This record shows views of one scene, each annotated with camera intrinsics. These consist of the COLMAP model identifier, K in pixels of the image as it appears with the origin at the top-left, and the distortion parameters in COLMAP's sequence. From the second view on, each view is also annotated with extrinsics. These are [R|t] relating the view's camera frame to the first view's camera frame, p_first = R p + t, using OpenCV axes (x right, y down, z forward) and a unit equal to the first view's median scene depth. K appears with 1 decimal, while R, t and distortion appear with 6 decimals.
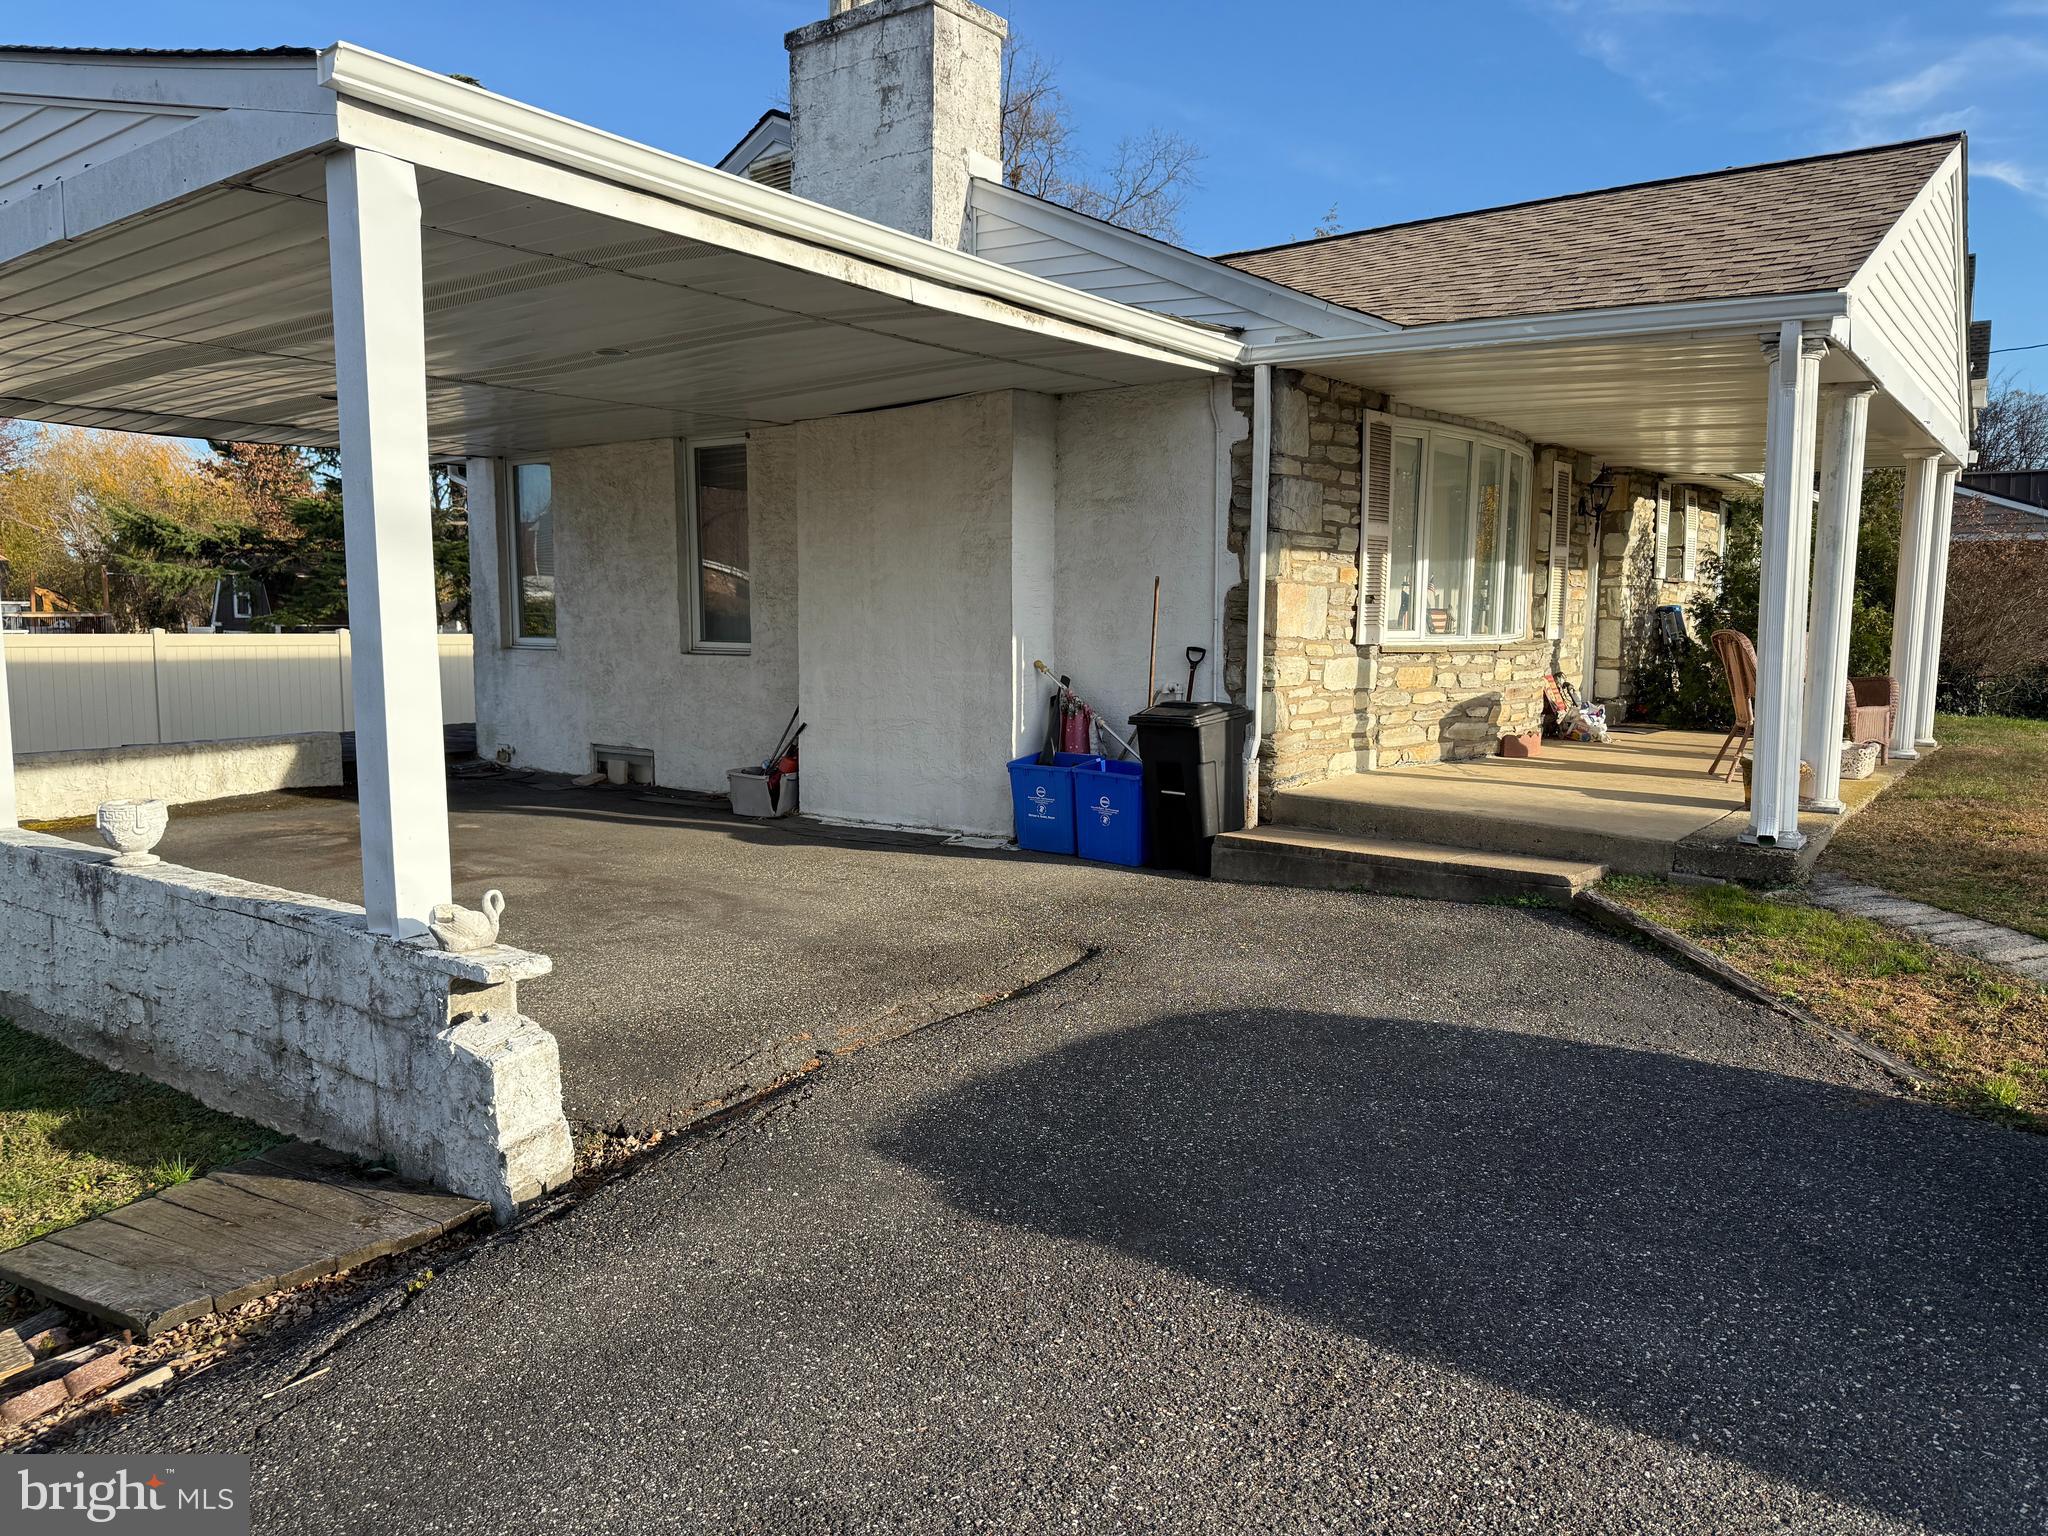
lens RADIAL K [[1432.4, 0, 1024.0], [0, 1432.4, 768.0], [0, 0, 1]] dist [0.057828, -0.108712]
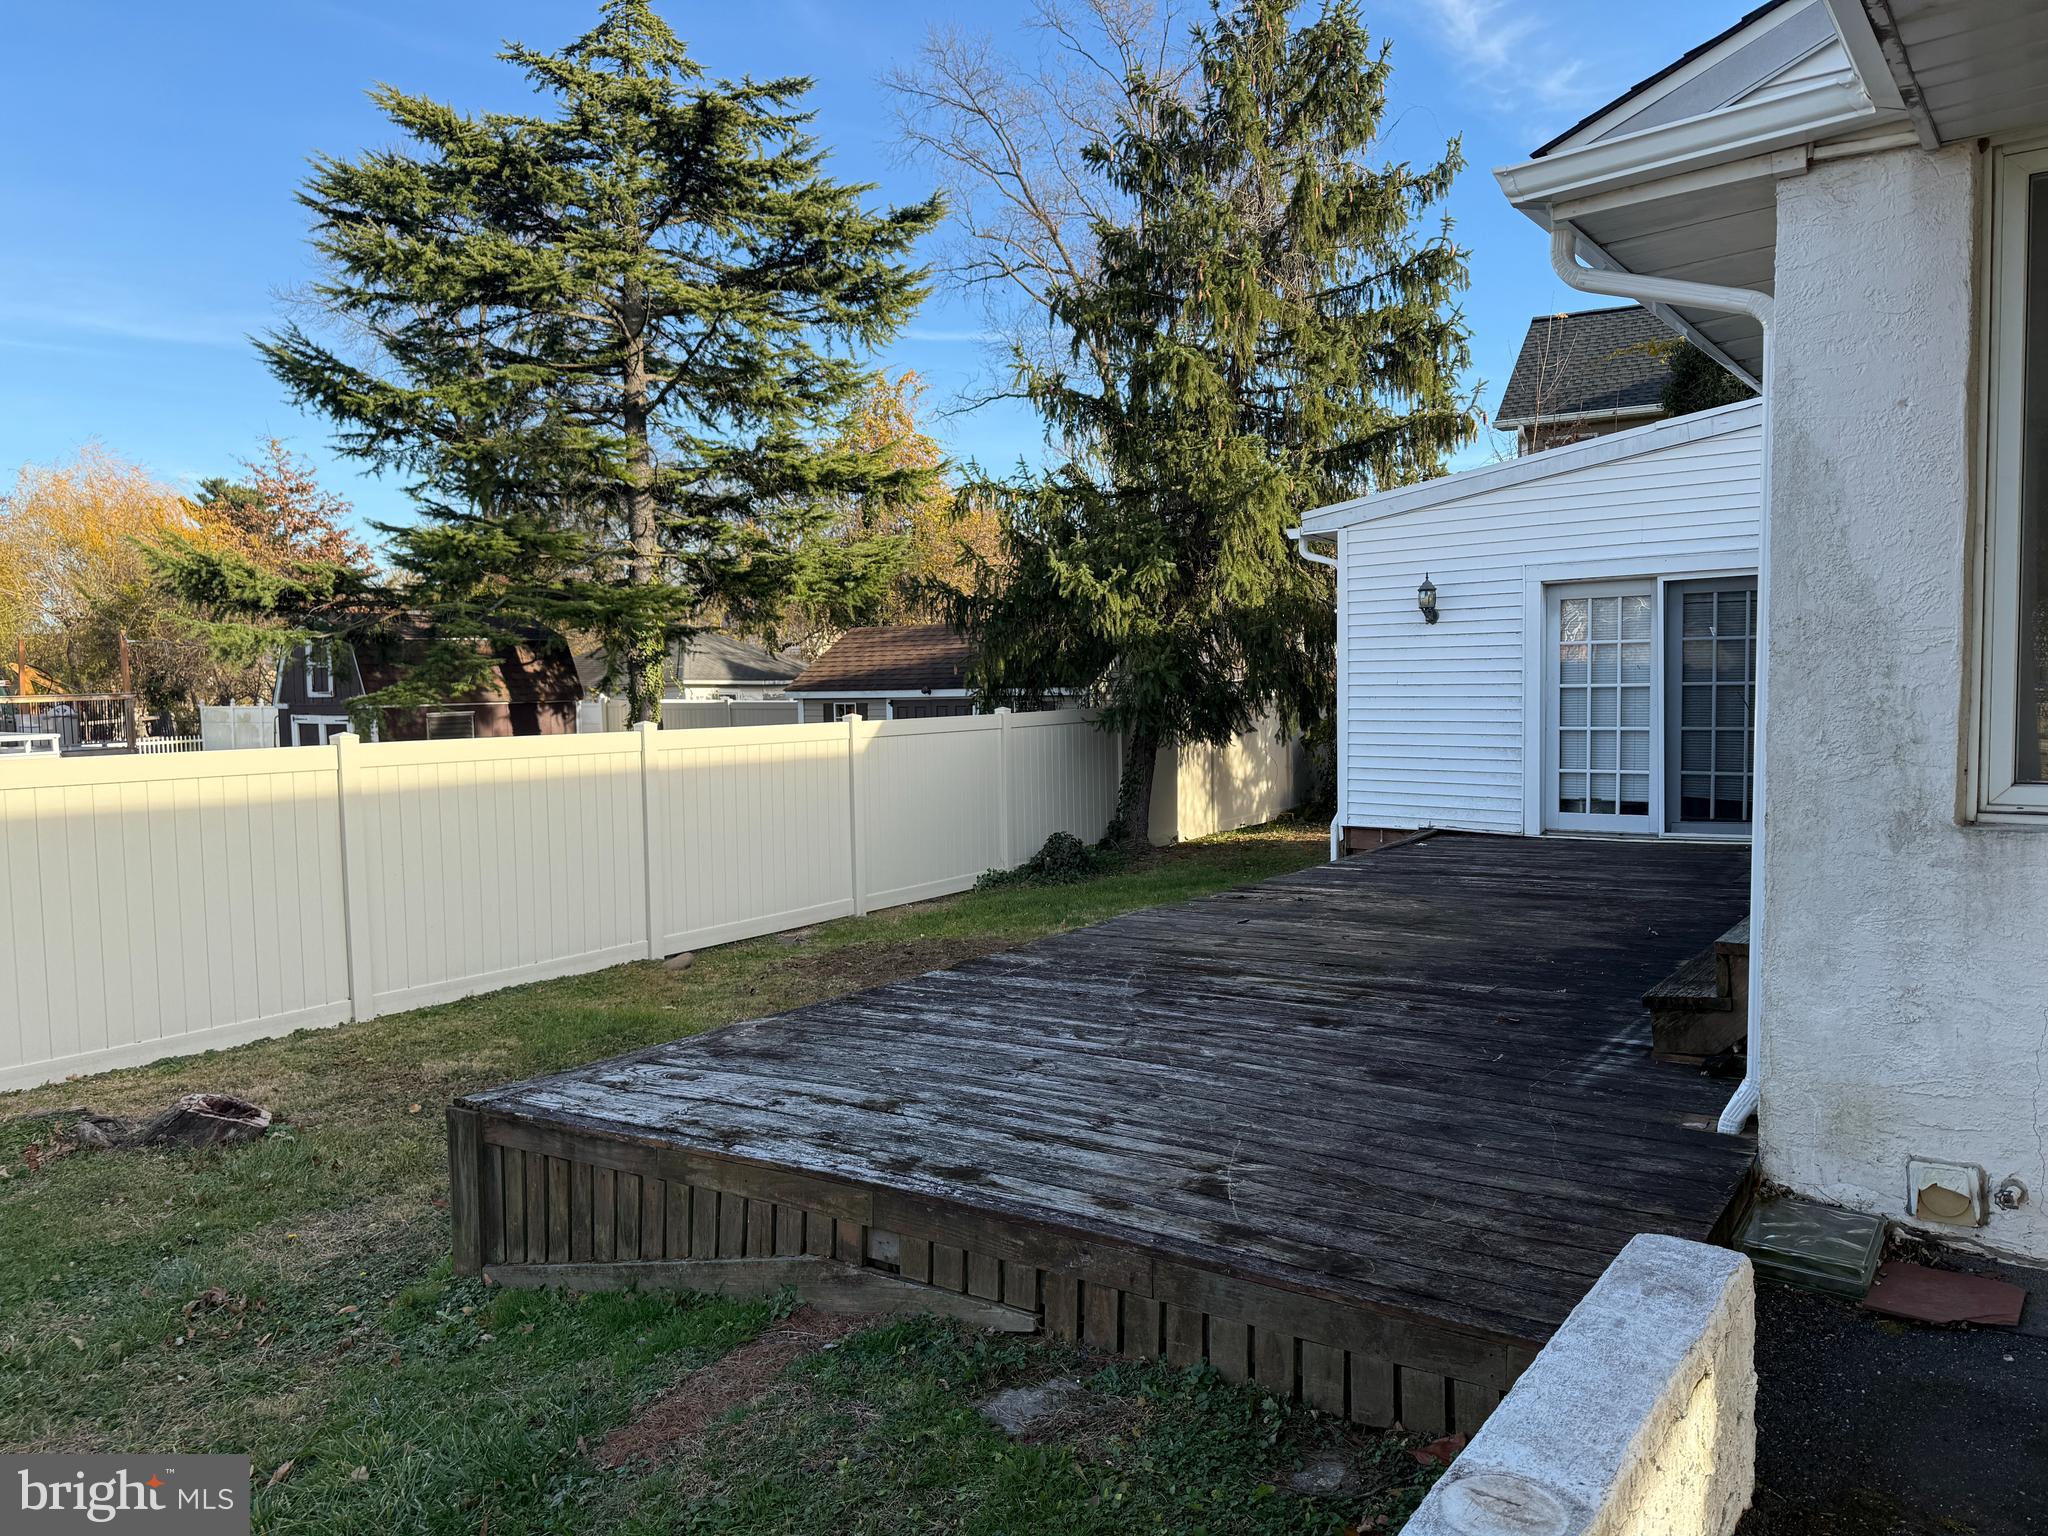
lens RADIAL K [[1432.4, 0, 1024.0], [0, 1432.4, 768.0], [0, 0, 1]] dist [0.057828, -0.108712]
pose [[0.999382, -0.028609, 0.020427, -0.554457], [0.029291, 0.998996, -0.033894, -0.091017], [-0.019437, 0.034471, 0.999217, 0.727269]]
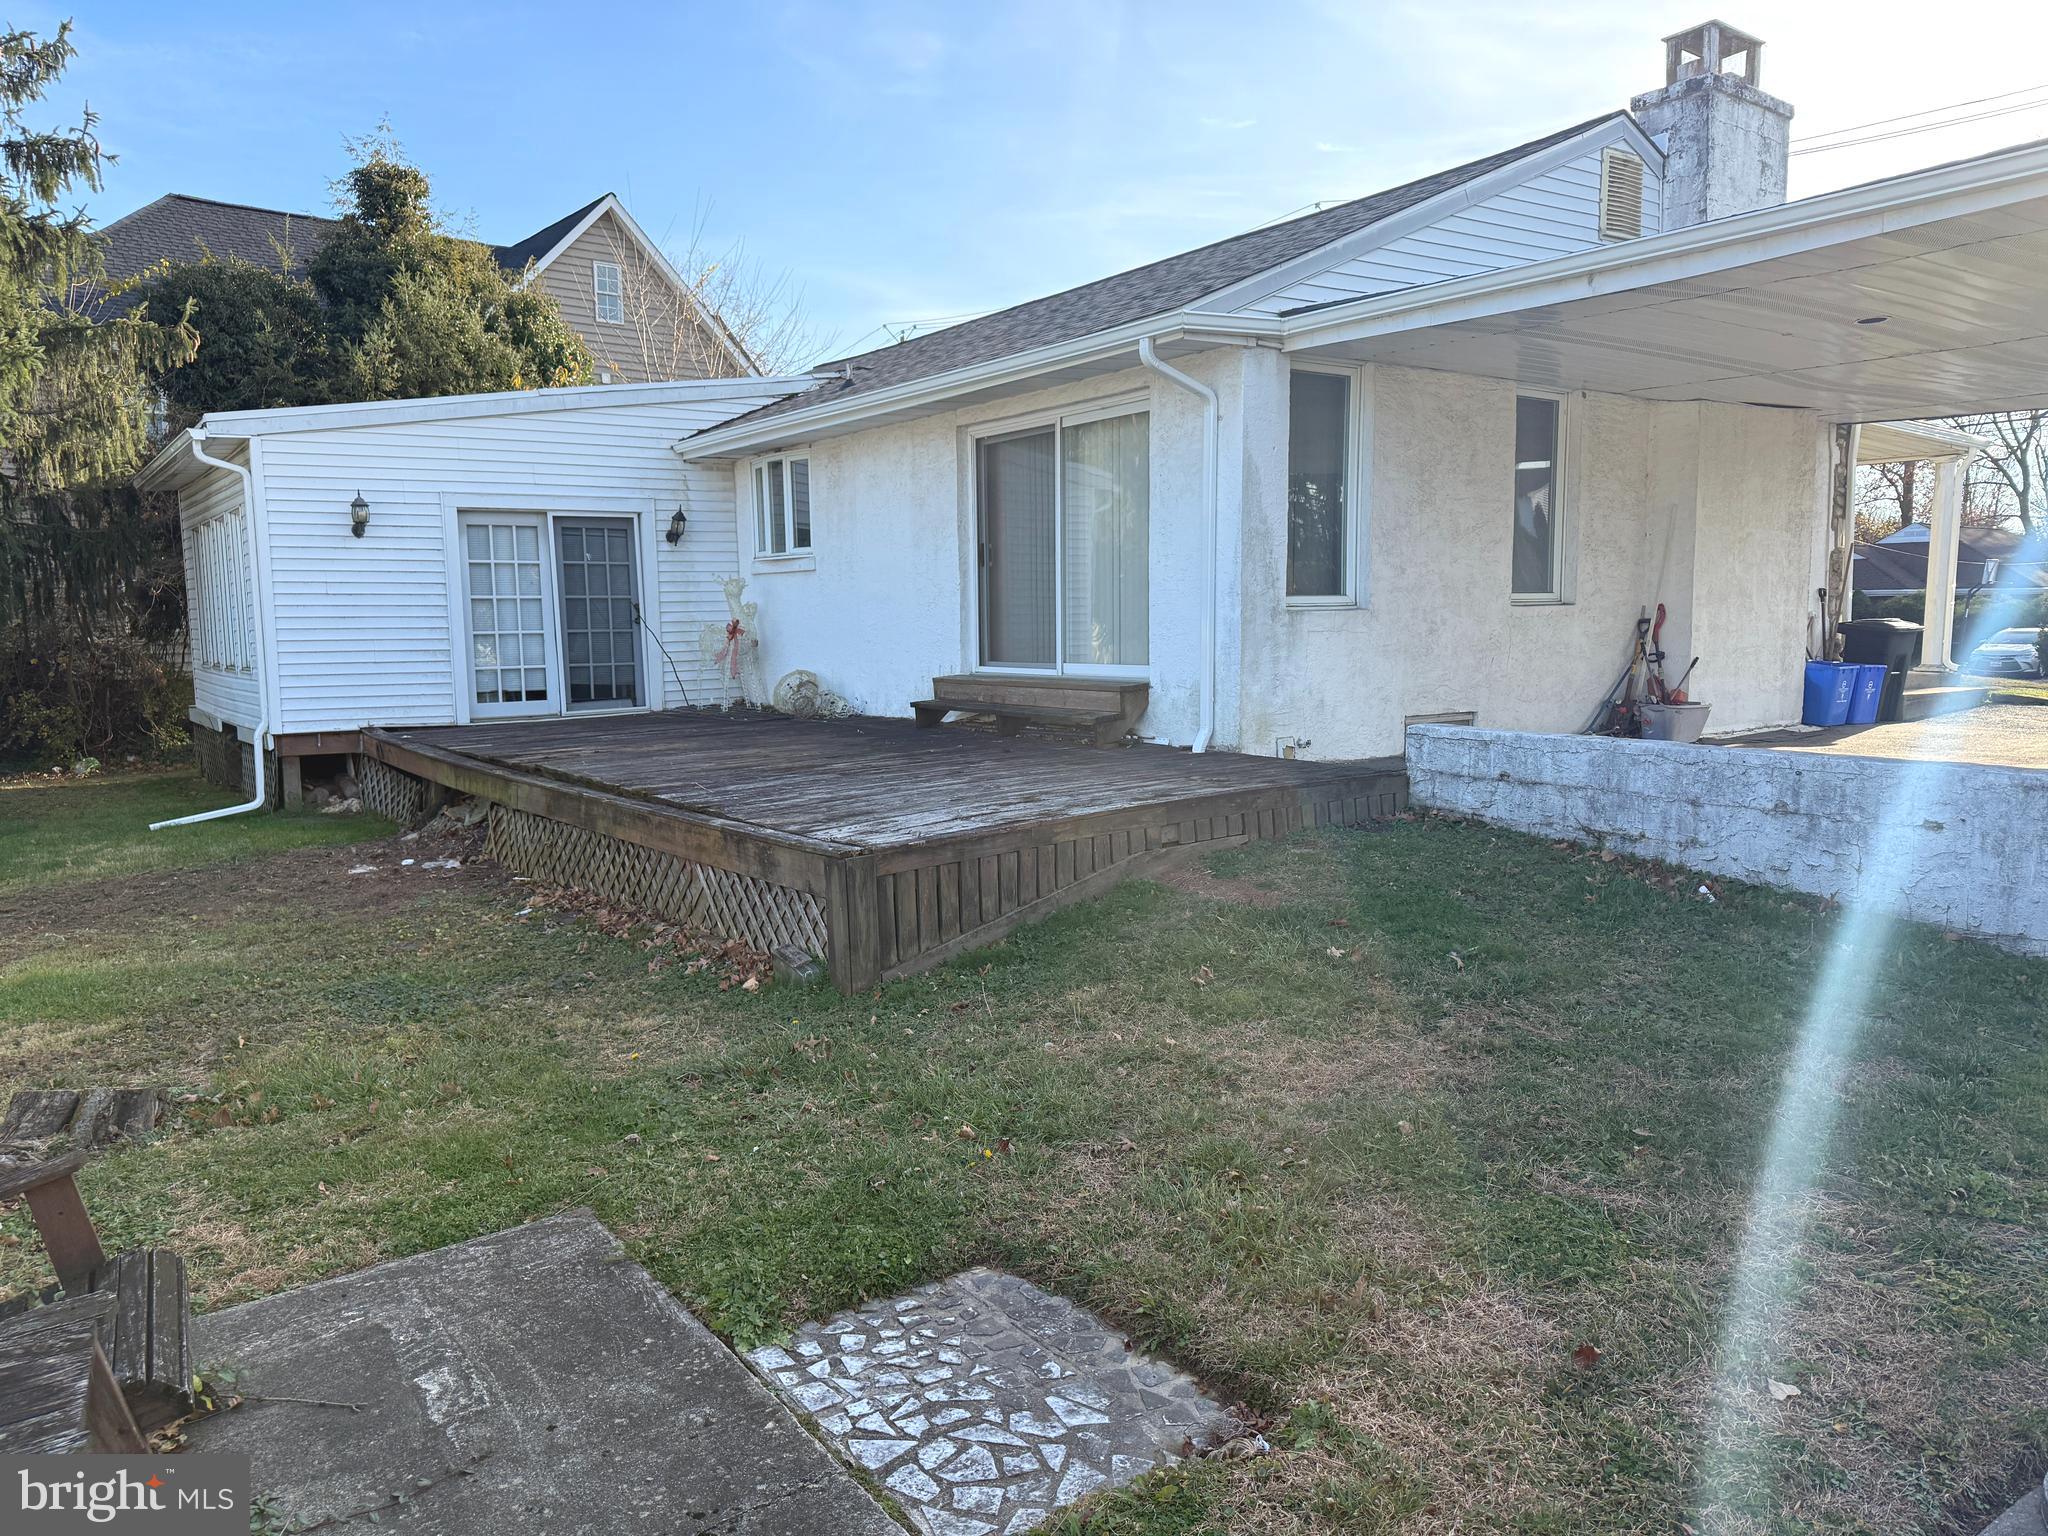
lens RADIAL K [[1457.2, 0, 1024.0], [0, 1457.2, 768.0], [0, 0, 1]] dist [0.060304, -0.070812]
pose [[0.285003, -0.112380, 0.951916, -1.145689], [0.113311, 0.990090, 0.082961, -0.080989], [-0.951806, 0.084219, 0.294912, 0.919025]]
